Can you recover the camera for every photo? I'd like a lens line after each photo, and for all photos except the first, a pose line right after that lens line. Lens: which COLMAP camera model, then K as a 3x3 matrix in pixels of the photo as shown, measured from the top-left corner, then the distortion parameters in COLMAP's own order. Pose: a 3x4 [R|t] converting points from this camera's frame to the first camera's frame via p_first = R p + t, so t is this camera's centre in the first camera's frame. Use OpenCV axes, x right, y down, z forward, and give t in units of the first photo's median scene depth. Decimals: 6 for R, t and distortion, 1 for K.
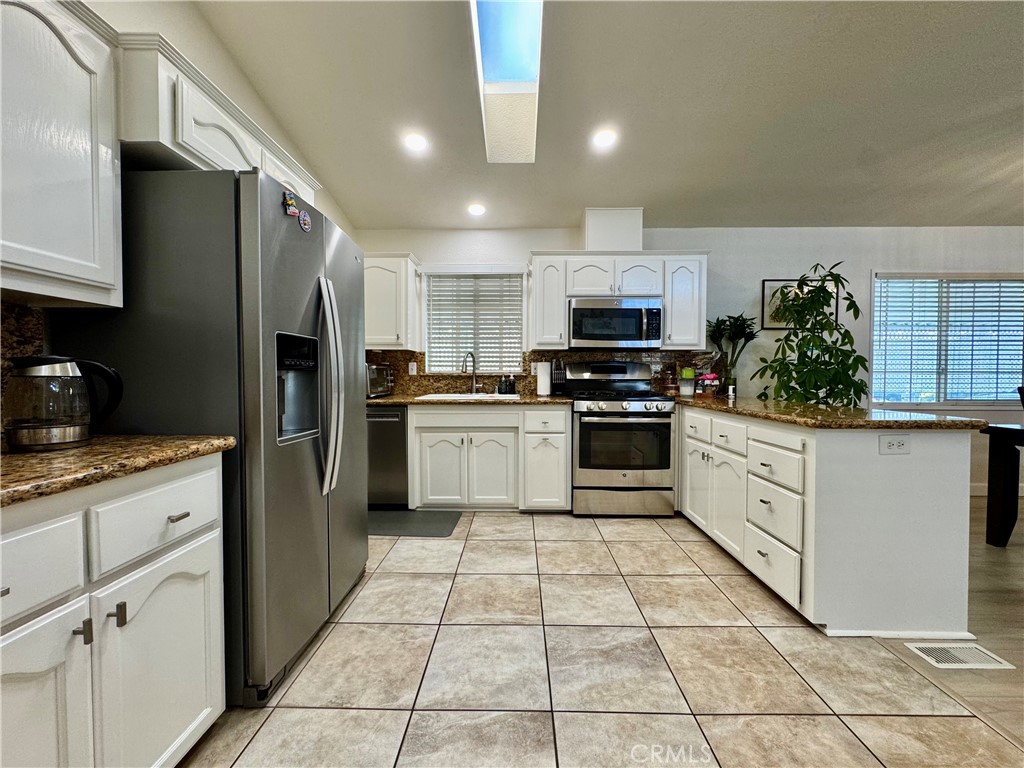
lens RADIAL K [[405.5, 0, 514.3], [0, 405.5, 389.7], [0, 0, 1]] dist [0.003376, 0.000148]
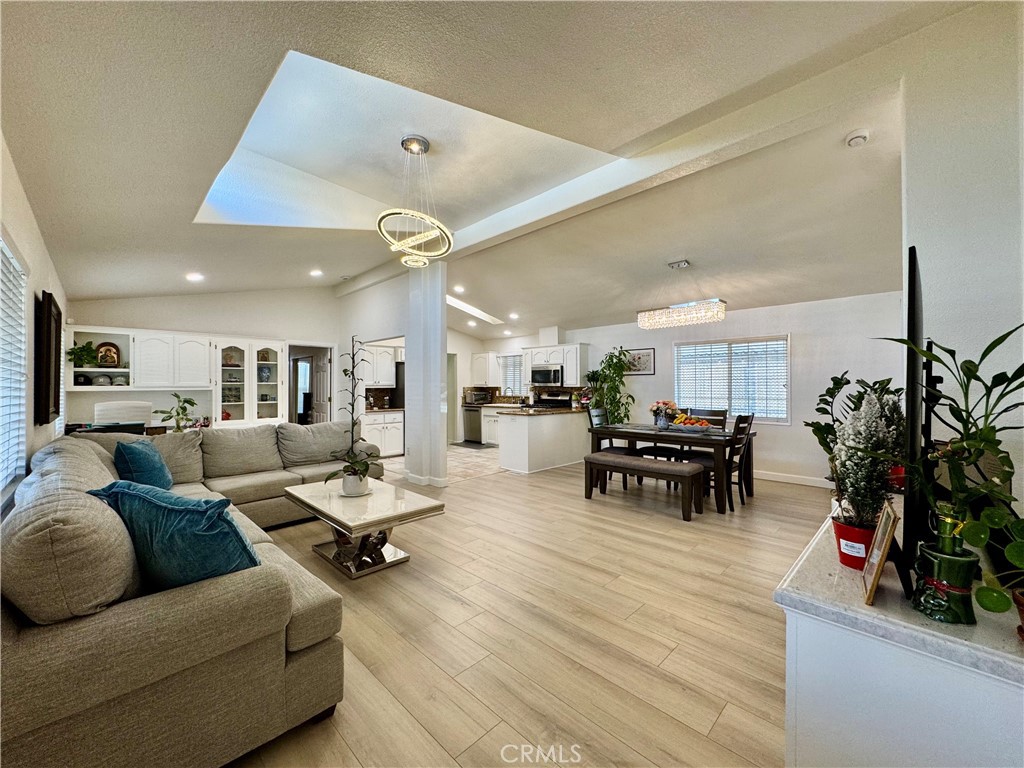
lens RADIAL K [[405.5, 0, 509.4], [0, 405.5, 388.2], [0, 0, 1]] dist [0.003376, 0.000148]
pose [[0.720663, 0.000732, -0.693285, 1.704532], [-0.022302, 0.999506, -0.022128, -0.033068], [0.692926, 0.031409, 0.720324, -0.845049]]
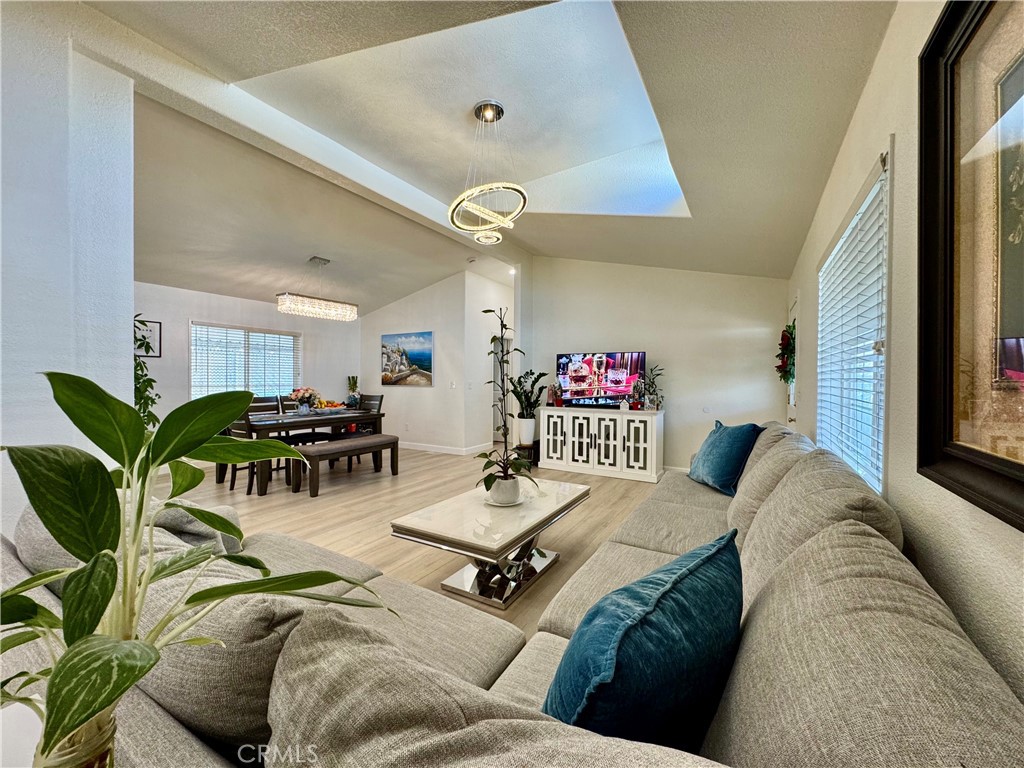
lens RADIAL K [[405.5, 0, 508.9], [0, 405.5, 380.1], [0, 0, 1]] dist [0.003376, 0.000148]
pose [[0.498536, -0.000085, 0.866869, 0.186175], [0.024822, 0.999591, -0.014177, -0.020079], [-0.866514, 0.028585, 0.498334, -0.802900]]
